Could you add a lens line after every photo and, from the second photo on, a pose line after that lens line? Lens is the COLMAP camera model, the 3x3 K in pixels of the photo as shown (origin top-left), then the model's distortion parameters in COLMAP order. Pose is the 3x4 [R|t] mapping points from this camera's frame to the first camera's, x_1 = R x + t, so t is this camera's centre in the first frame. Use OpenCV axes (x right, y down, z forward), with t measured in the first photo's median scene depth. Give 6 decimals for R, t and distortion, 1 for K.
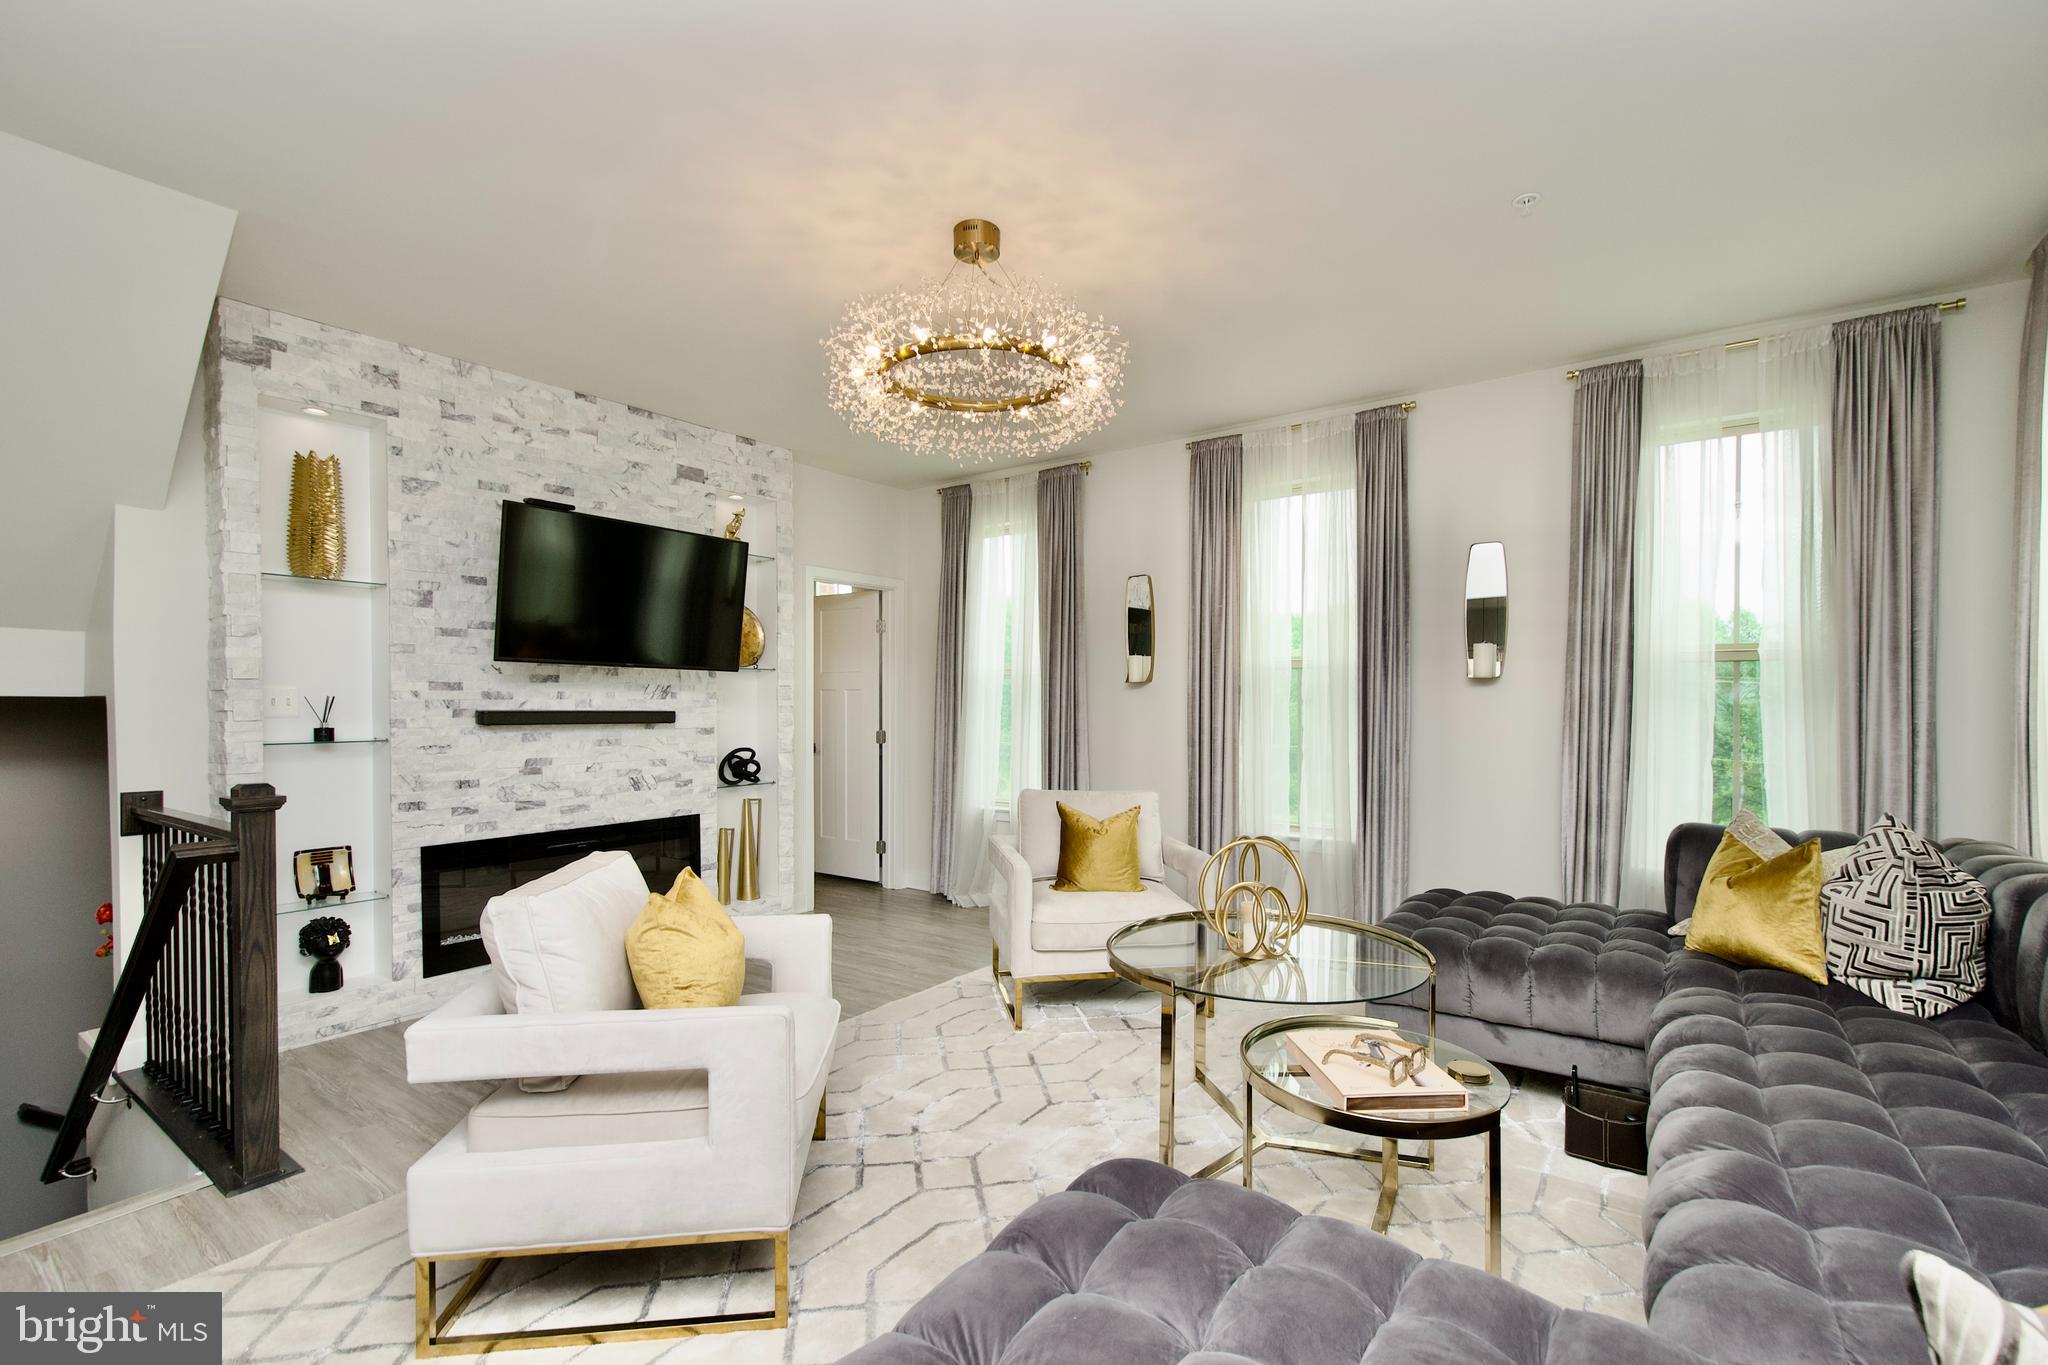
lens RADIAL K [[898.3, 0, 1040.9], [0, 898.3, 712.3], [0, 0, 1]] dist [0.011141, -0.009642]
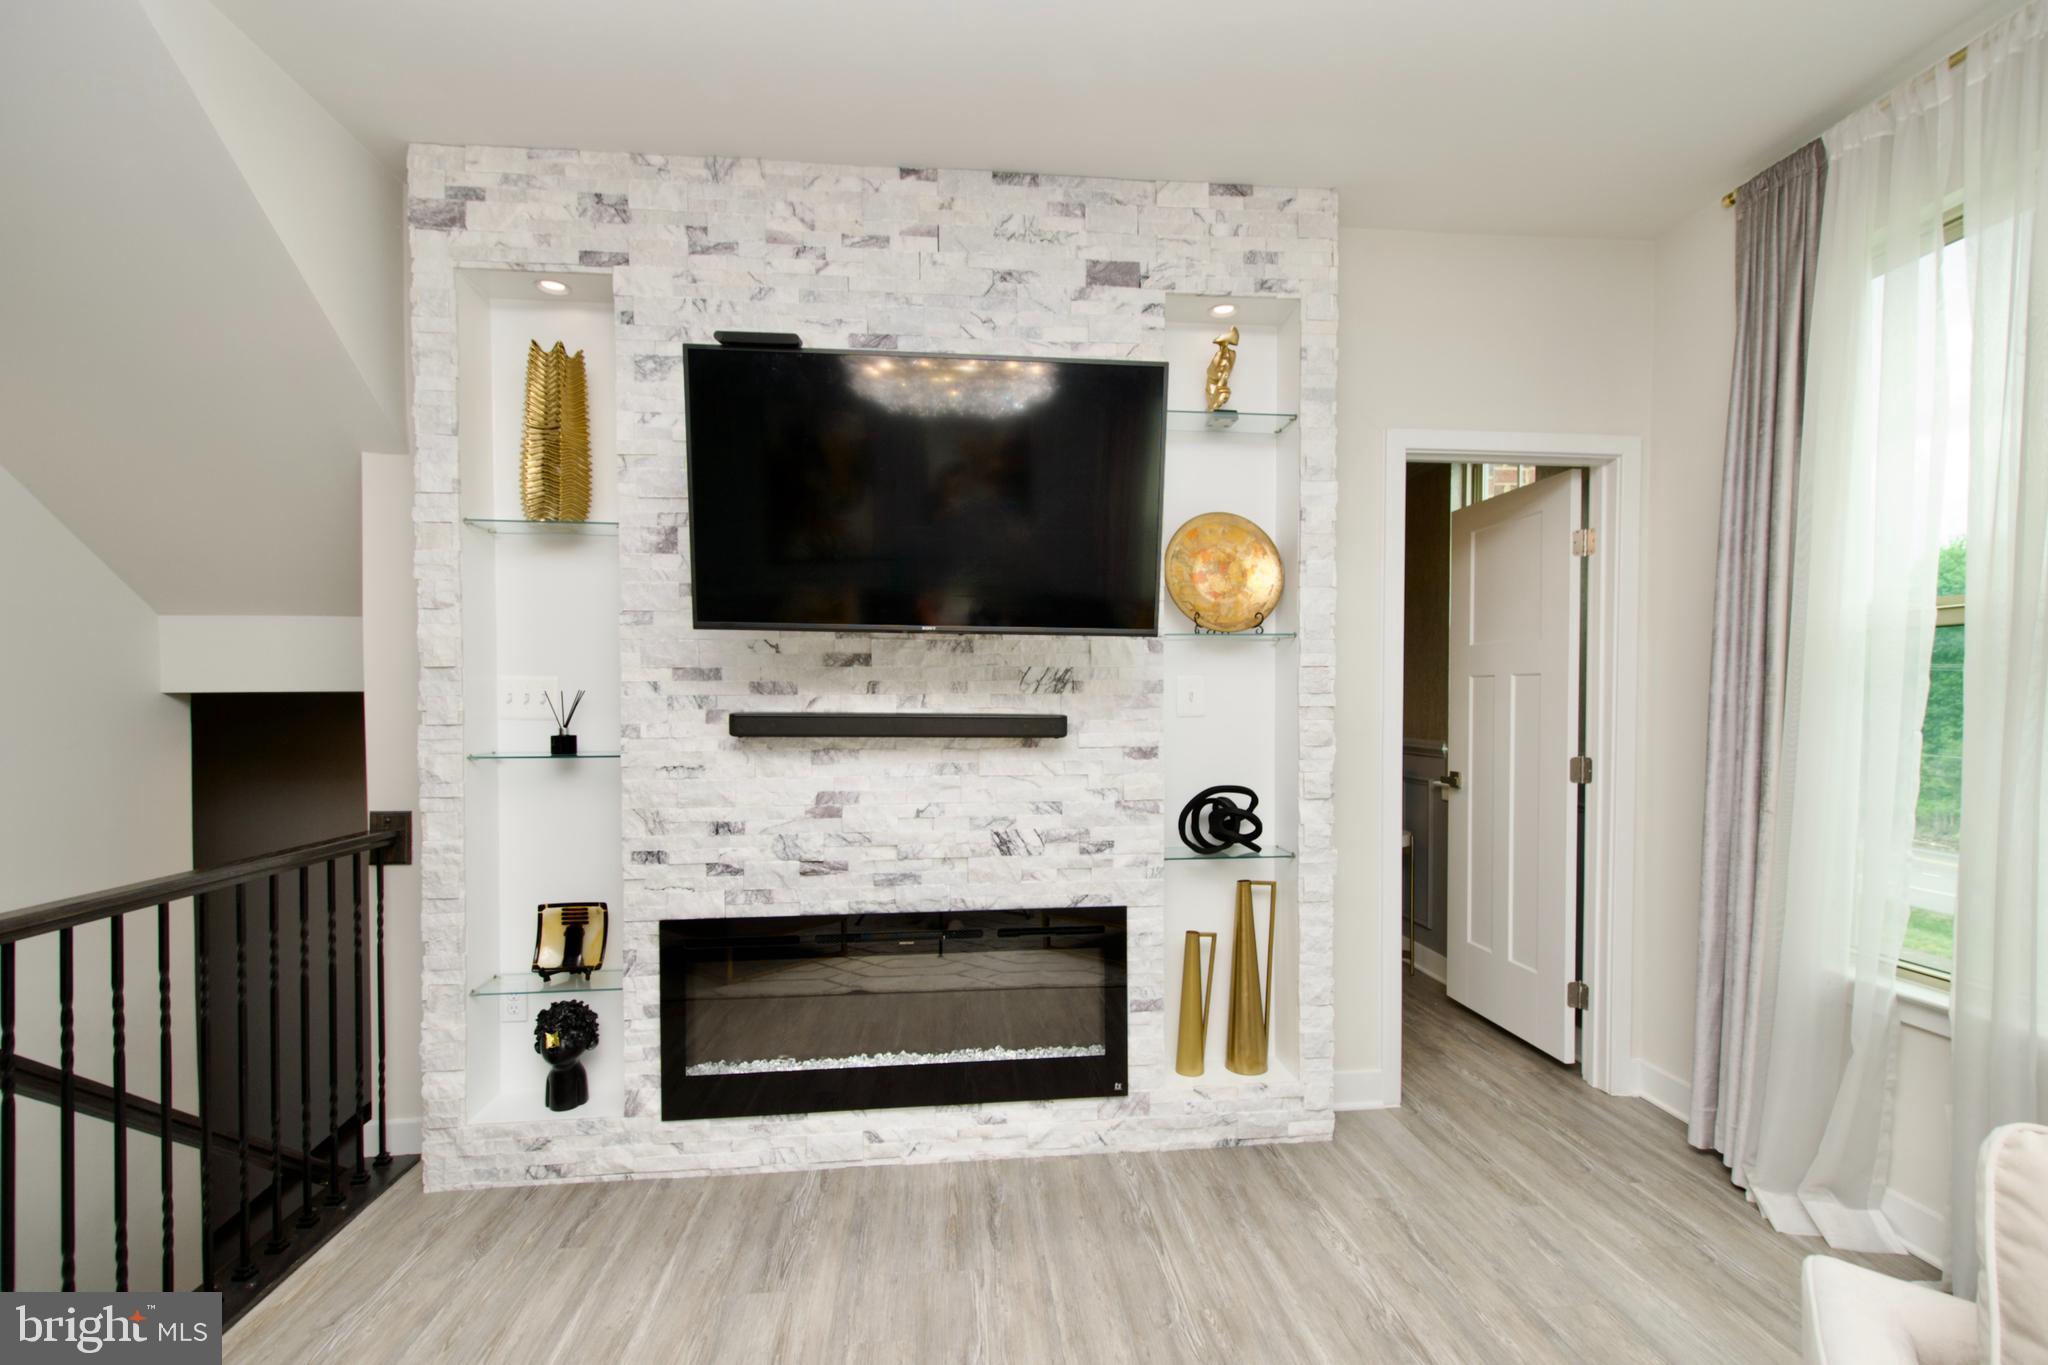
lens RADIAL K [[898.3, 0, 1040.9], [0, 898.3, 712.3], [0, 0, 1]] dist [0.011141, -0.009642]
pose [[0.668104, 0.014133, -0.743933, -0.017087], [-0.008096, 0.999898, 0.011725, -0.010803], [0.744023, -0.001811, 0.668151, 0.715828]]
